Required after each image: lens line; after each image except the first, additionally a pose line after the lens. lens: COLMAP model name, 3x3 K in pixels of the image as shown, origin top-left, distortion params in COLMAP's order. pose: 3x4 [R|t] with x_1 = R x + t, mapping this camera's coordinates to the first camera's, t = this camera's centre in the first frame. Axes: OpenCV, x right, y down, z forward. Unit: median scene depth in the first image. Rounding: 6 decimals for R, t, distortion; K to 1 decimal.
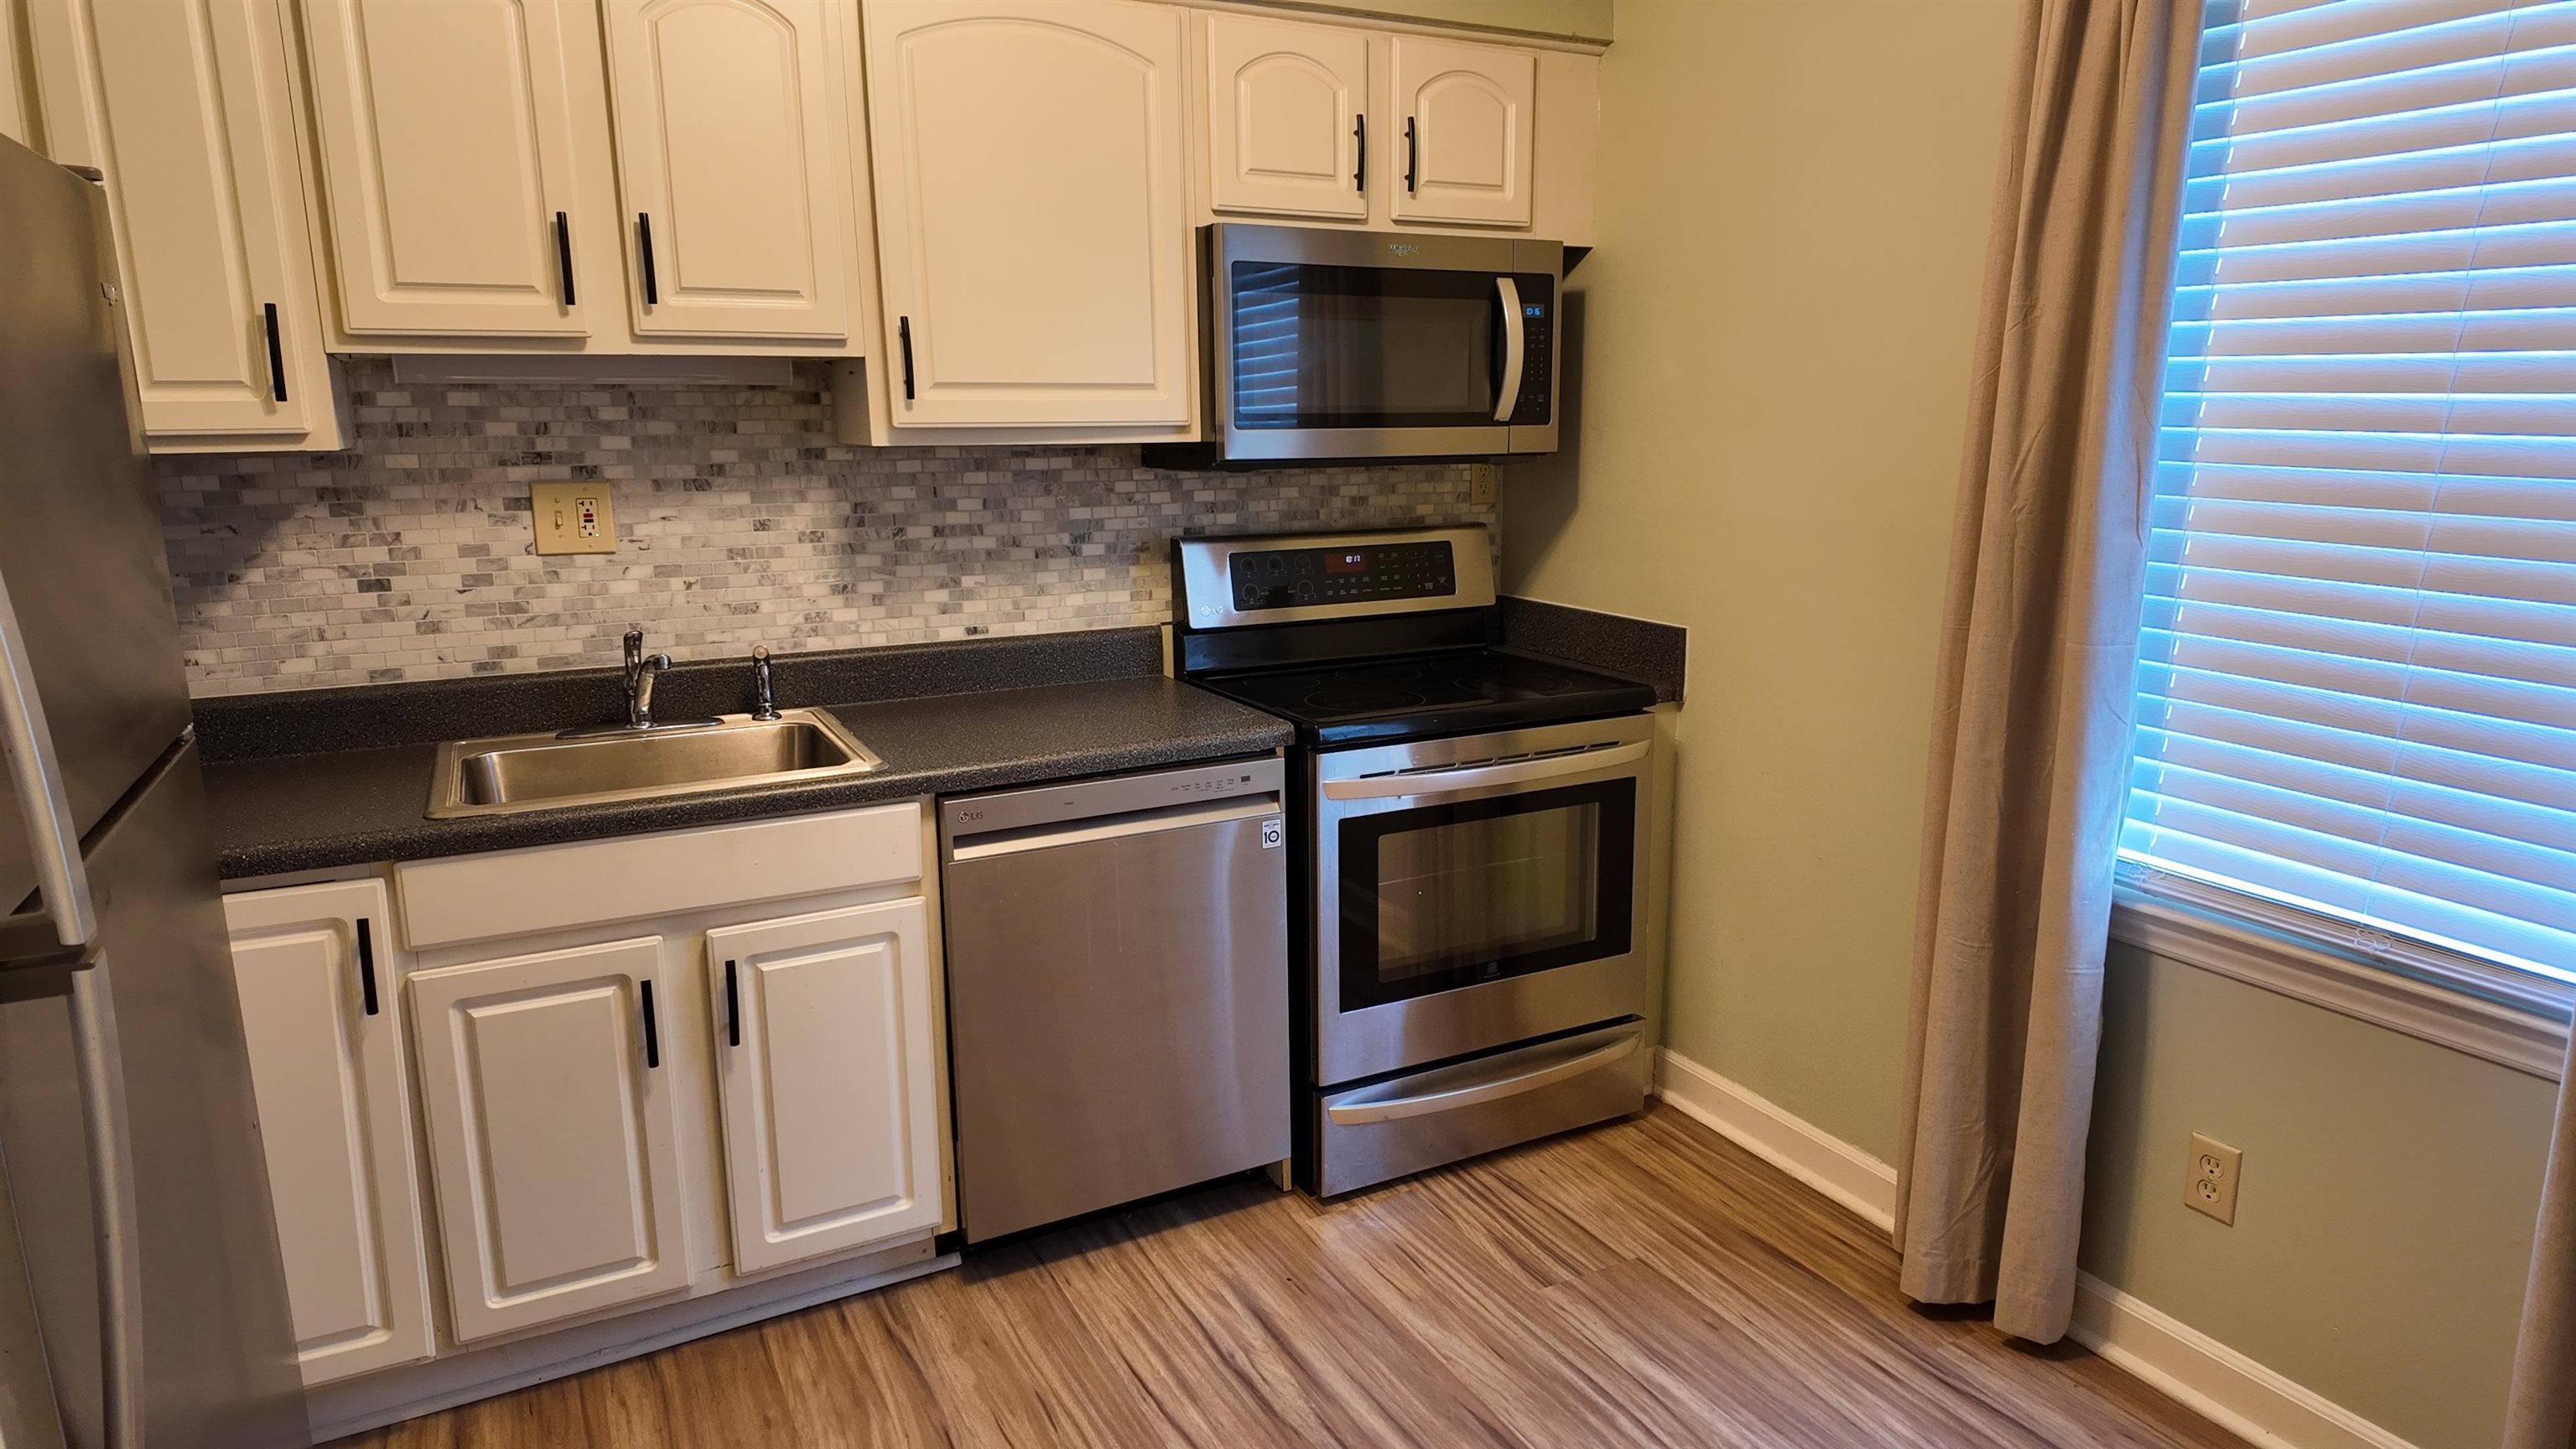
lens RADIAL K [[1506.1, 0, 1288.0], [0, 1506.1, 724.5], [0, 0, 1]] dist [0.135694, -0.196476]
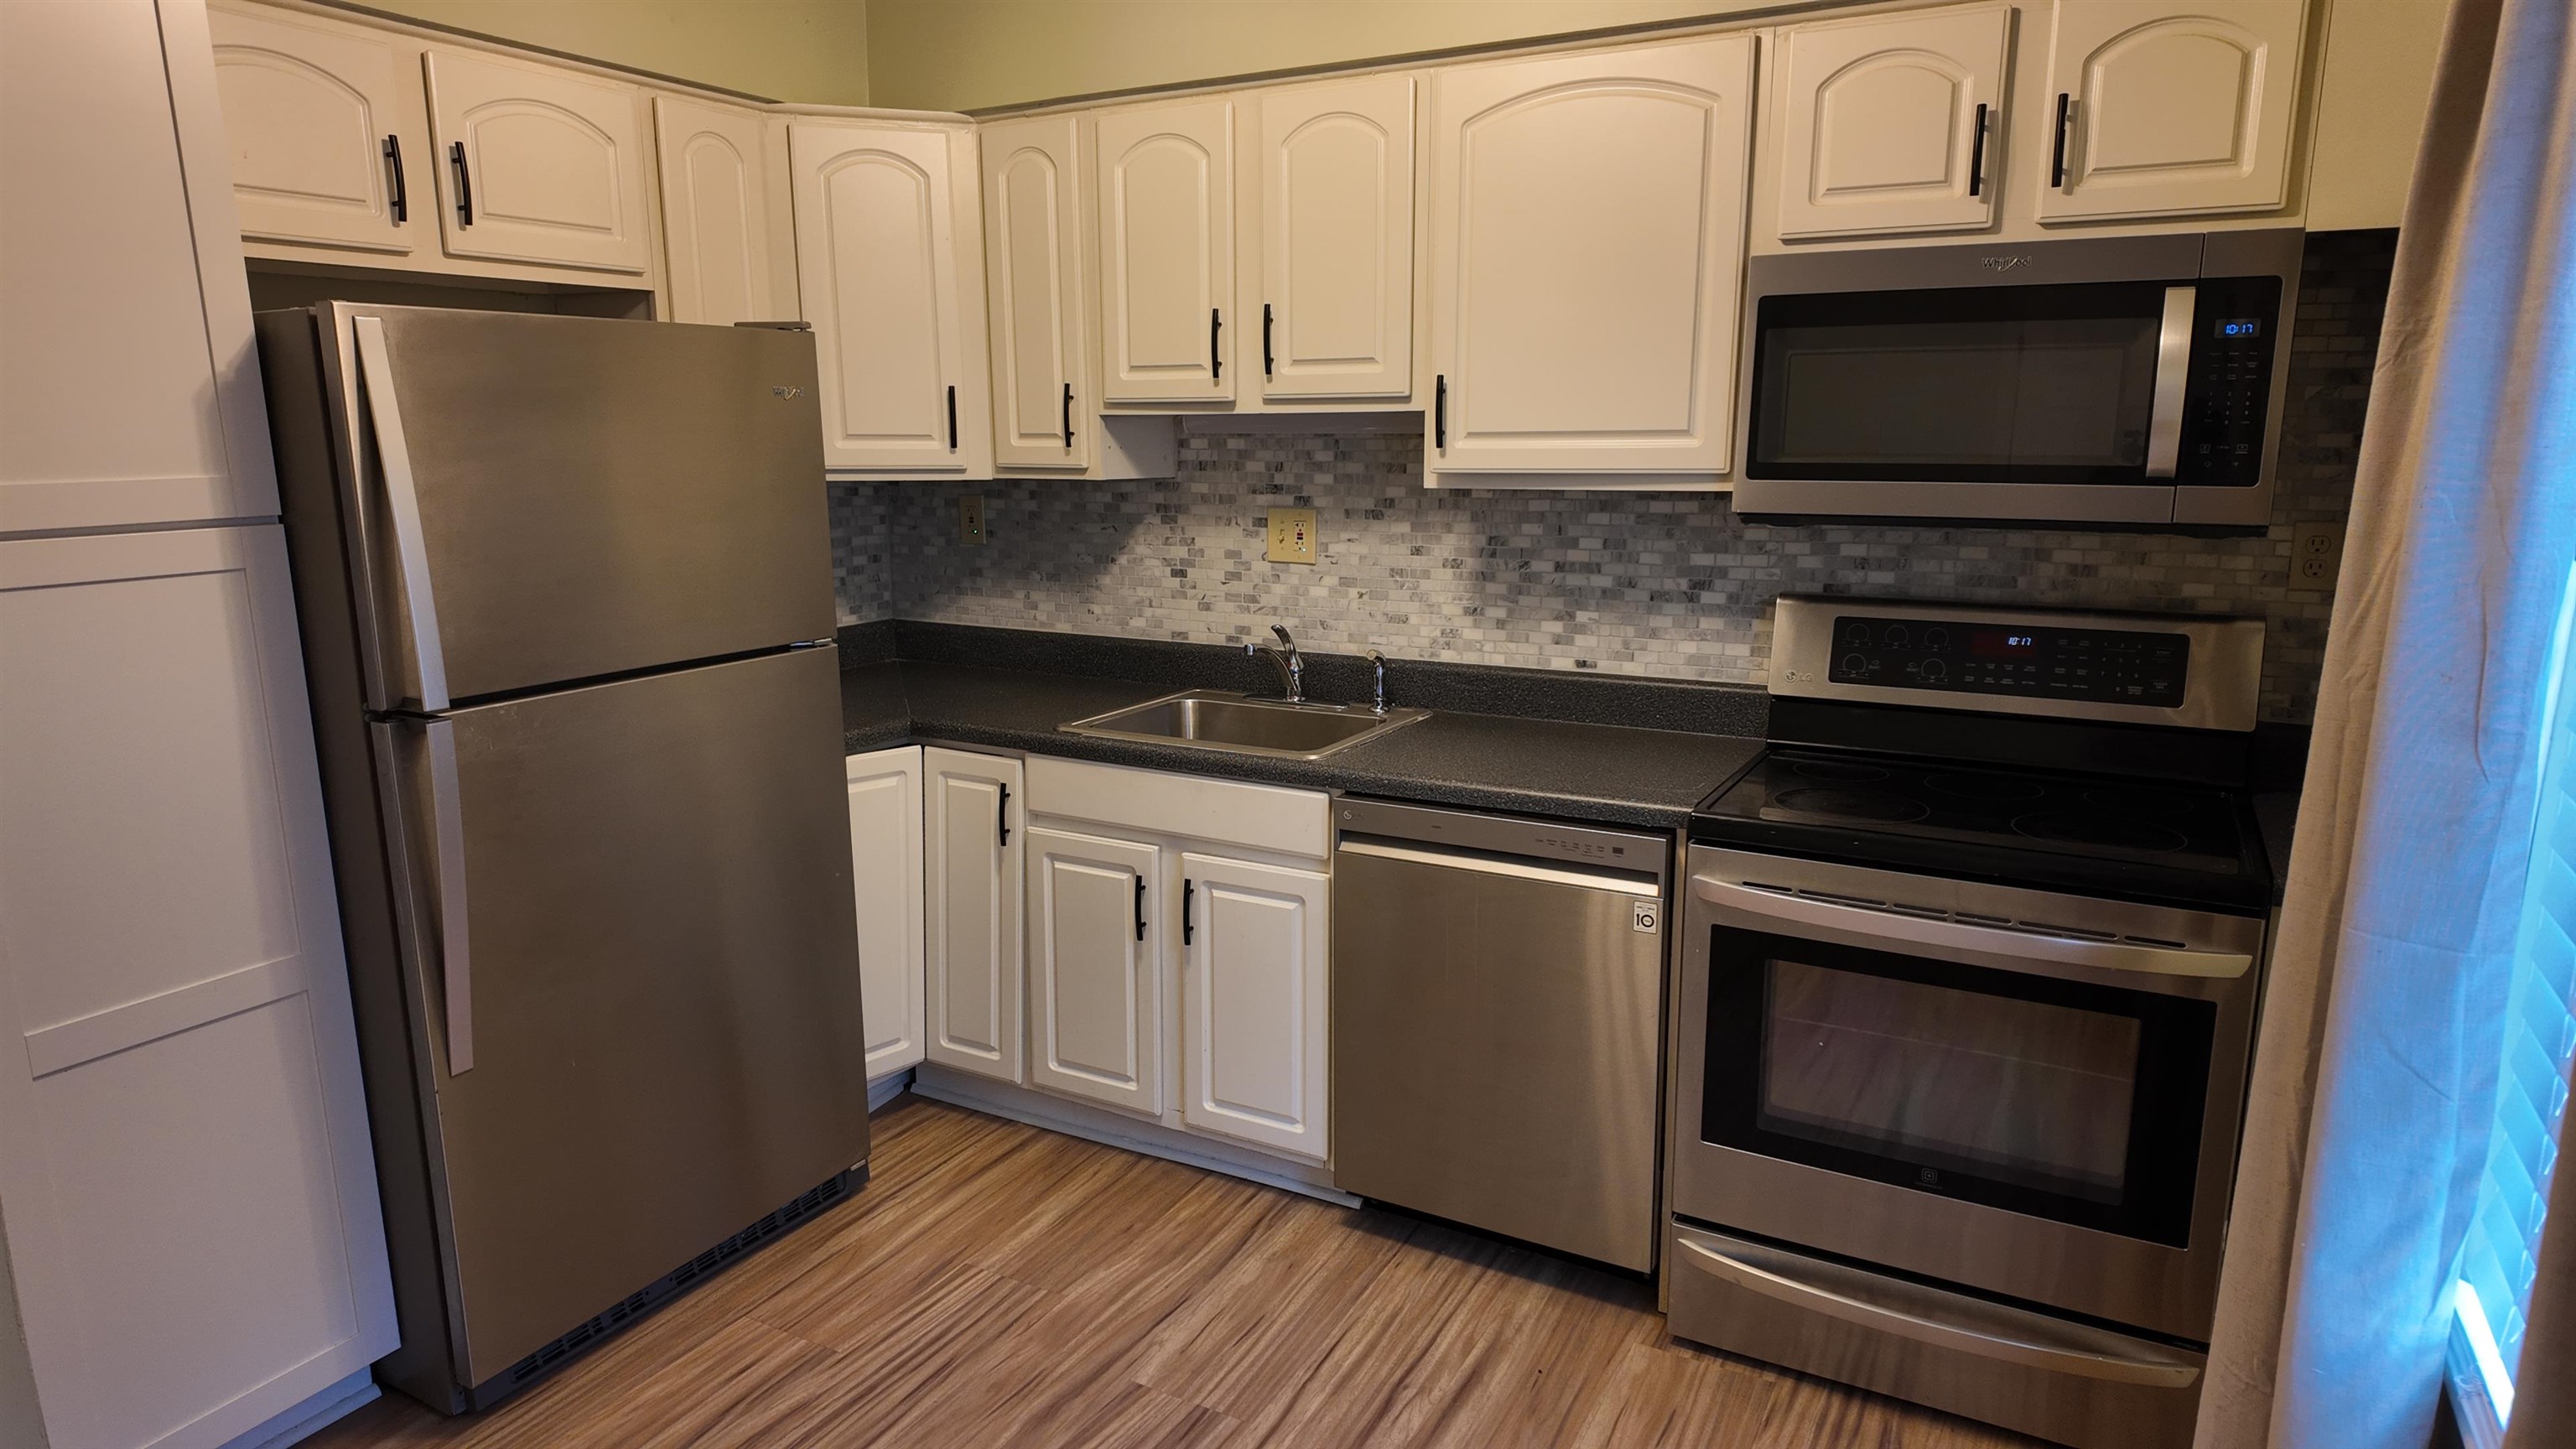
lens RADIAL K [[1506.1, 0, 1288.0], [0, 1506.1, 724.5], [0, 0, 1]] dist [0.135694, -0.196476]
pose [[0.552031, 0.168160, -0.816691, 0.610680], [-0.170860, 0.981482, 0.086600, -0.087038], [0.816130, 0.091734, 0.570540, 0.278712]]
